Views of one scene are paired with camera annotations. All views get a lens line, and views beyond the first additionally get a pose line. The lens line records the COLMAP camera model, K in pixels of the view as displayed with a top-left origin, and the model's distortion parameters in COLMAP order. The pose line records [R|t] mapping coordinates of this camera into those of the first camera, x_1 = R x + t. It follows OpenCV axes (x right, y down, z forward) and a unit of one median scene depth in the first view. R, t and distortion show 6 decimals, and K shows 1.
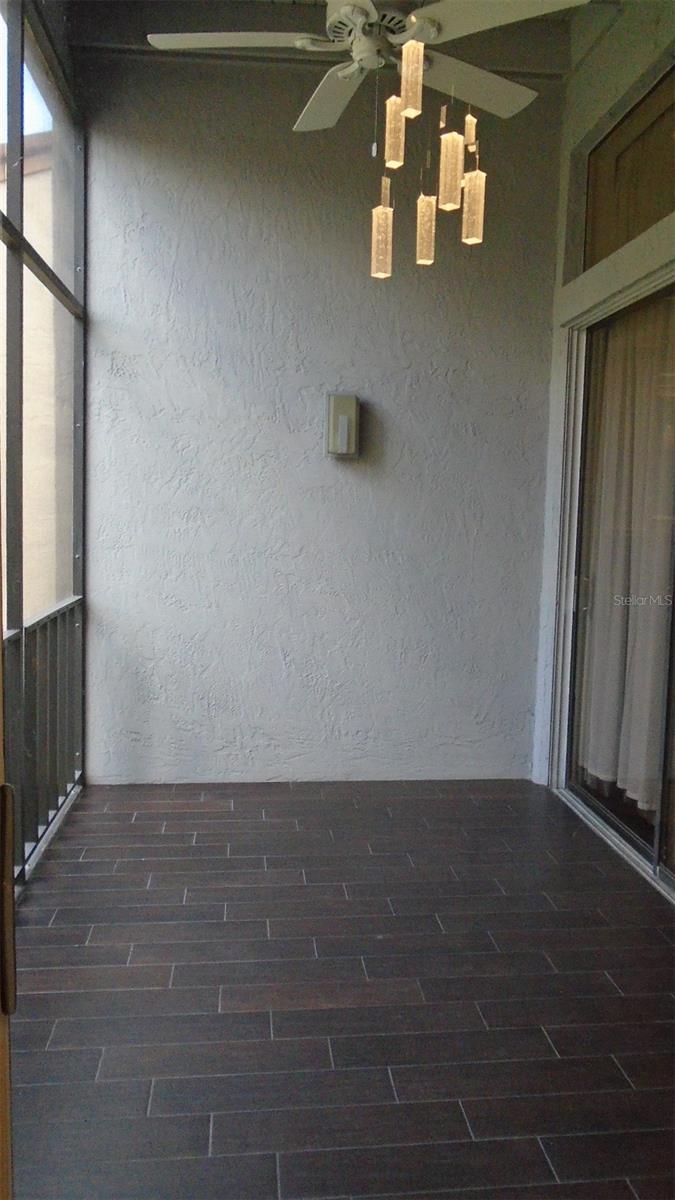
lens RADIAL K [[904.1, 0, 337.5], [0, 904.1, 600.0], [0, 0, 1]] dist [0.000603, 0.000531]
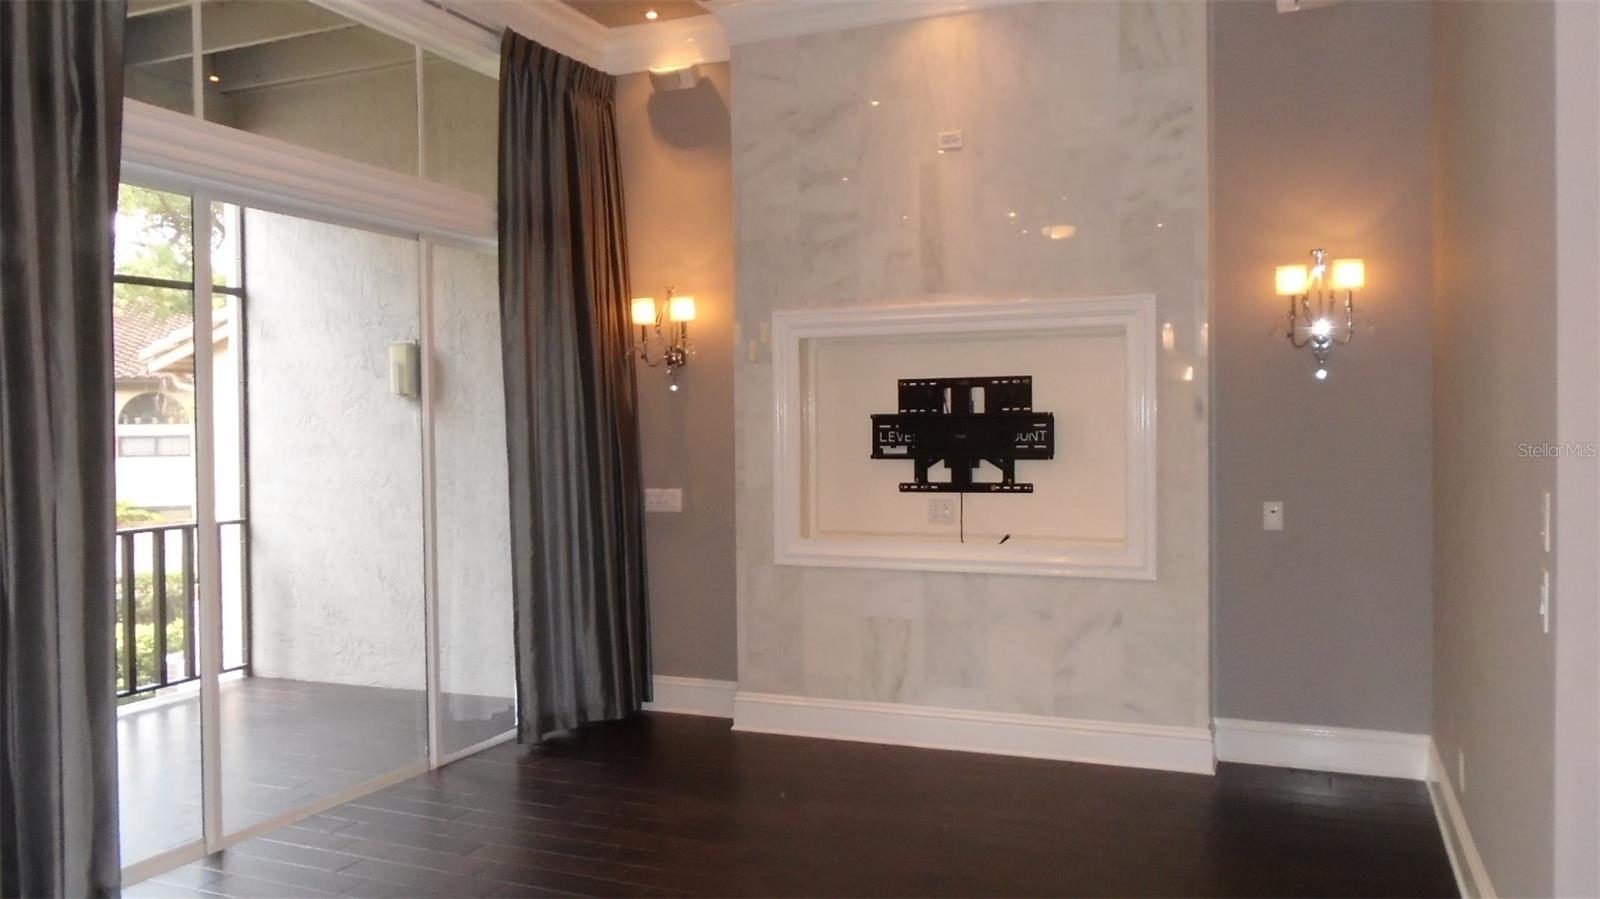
lens RADIAL K [[1205.5, 0, 800.0], [0, 1205.5, 449.5], [0, 0, 1]] dist [0.000603, 0.000531]
pose [[0.878866, -0.017428, -0.476751, 1.129720], [-0.020471, 0.997035, -0.074183, 0.008452], [0.476630, 0.074956, 0.875903, -0.080433]]
